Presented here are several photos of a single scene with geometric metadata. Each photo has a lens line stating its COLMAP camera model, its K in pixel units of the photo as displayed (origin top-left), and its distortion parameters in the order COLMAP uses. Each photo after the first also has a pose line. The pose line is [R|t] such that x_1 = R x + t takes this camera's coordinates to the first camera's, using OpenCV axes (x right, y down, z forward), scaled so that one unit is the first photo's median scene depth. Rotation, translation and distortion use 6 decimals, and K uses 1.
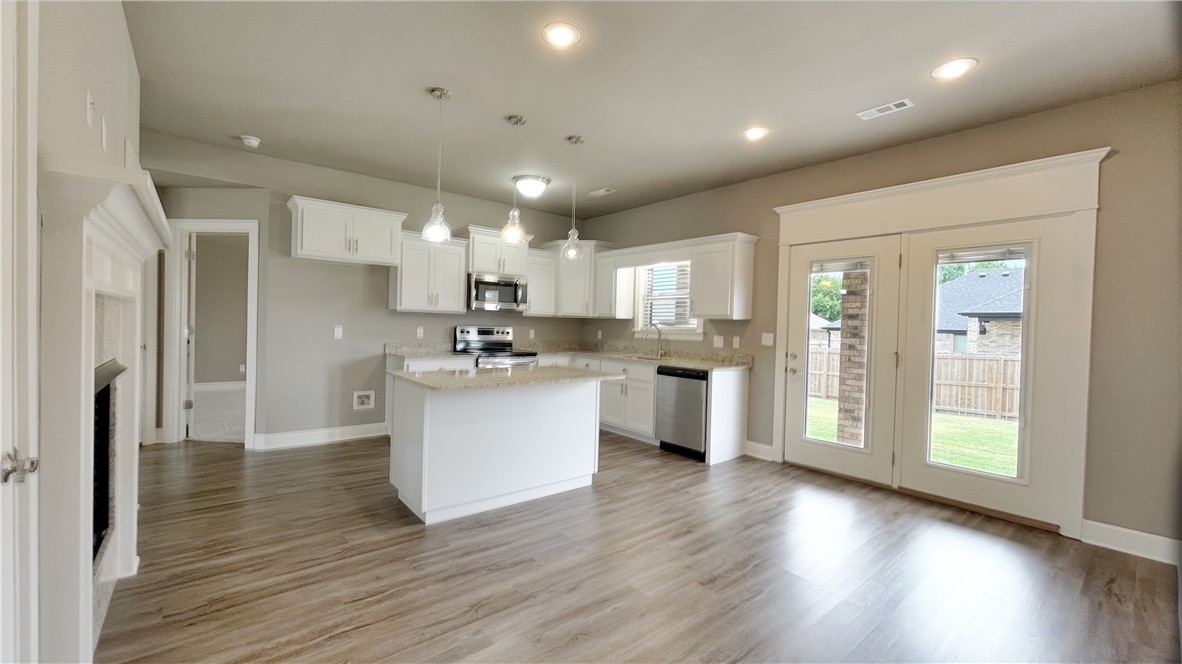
lens RADIAL K [[474.4, 0, 586.7], [0, 474.4, 331.1], [0, 0, 1]] dist [-0.002203, 0.000003]
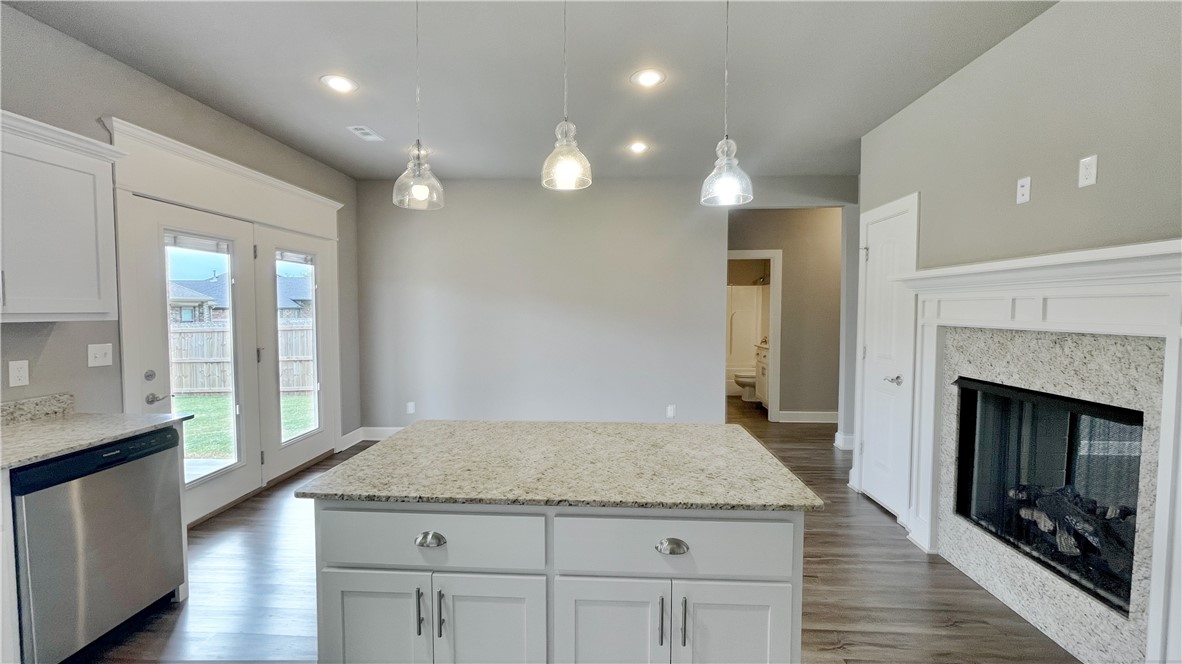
lens RADIAL K [[470.3, 0, 580.9], [0, 470.3, 331.5], [0, 0, 1]] dist [0.001135, 0.000068]
pose [[-0.727280, -0.064955, 0.683260, -0.357821], [-0.015834, 0.996835, 0.077911, -0.056122], [-0.686158, 0.045844, -0.726007, 0.942231]]
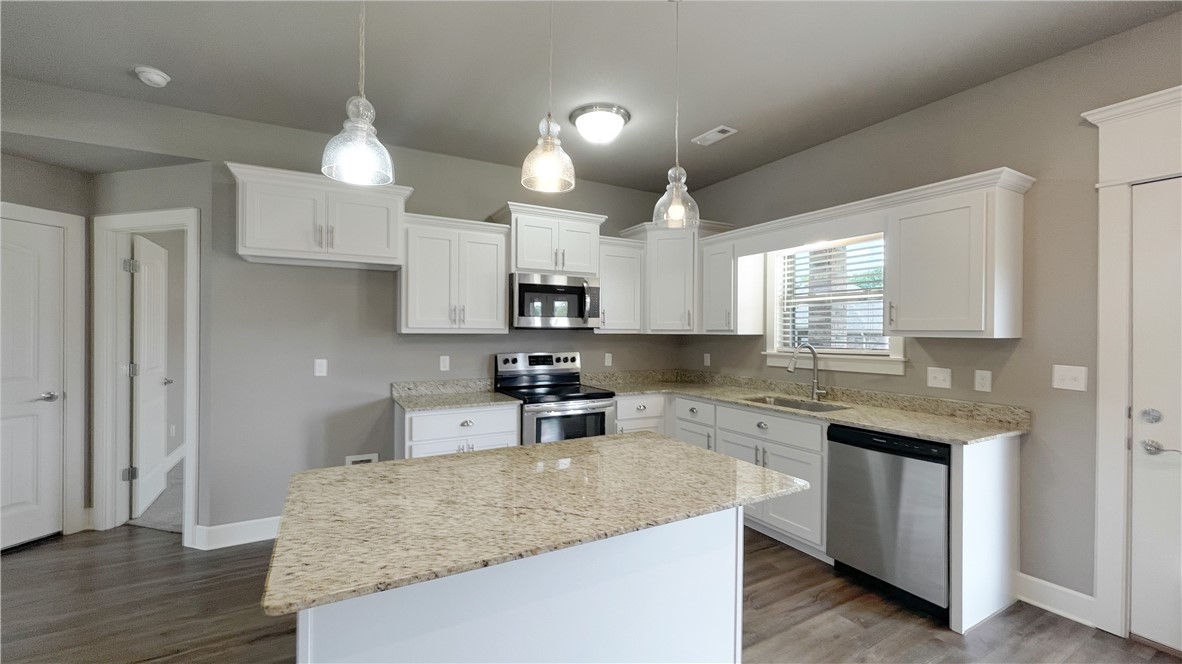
lens RADIAL K [[477.3, 0, 585.0], [0, 477.3, 331.8], [0, 0, 1]] dist [0.000040, 0.000228]
pose [[0.982947, -0.022017, -0.182566, -0.026225], [0.020135, 0.999723, -0.012155, -0.032926], [0.182784, 0.008272, 0.983118, 0.382806]]
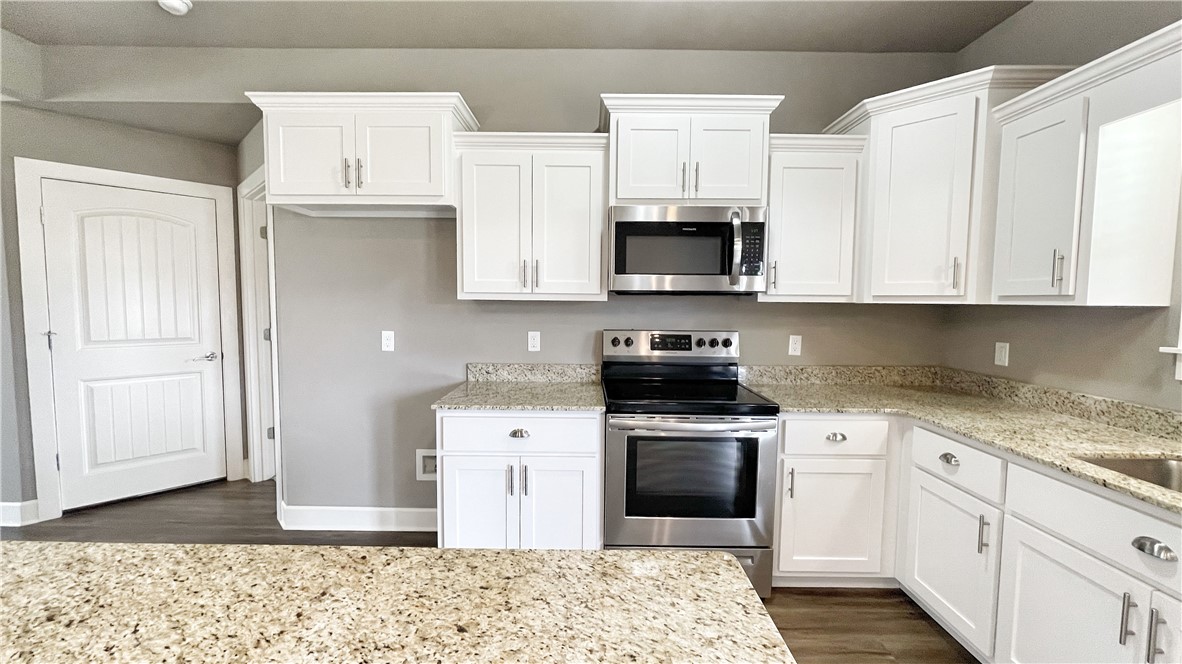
lens RADIAL K [[474.4, 0, 586.7], [0, 474.4, 331.1], [0, 0, 1]] dist [-0.002203, 0.000003]
pose [[0.768695, 0.022849, -0.639207, 0.017211], [0.006013, 0.999059, 0.042942, -0.031857], [0.639587, -0.036853, 0.767835, 0.691734]]
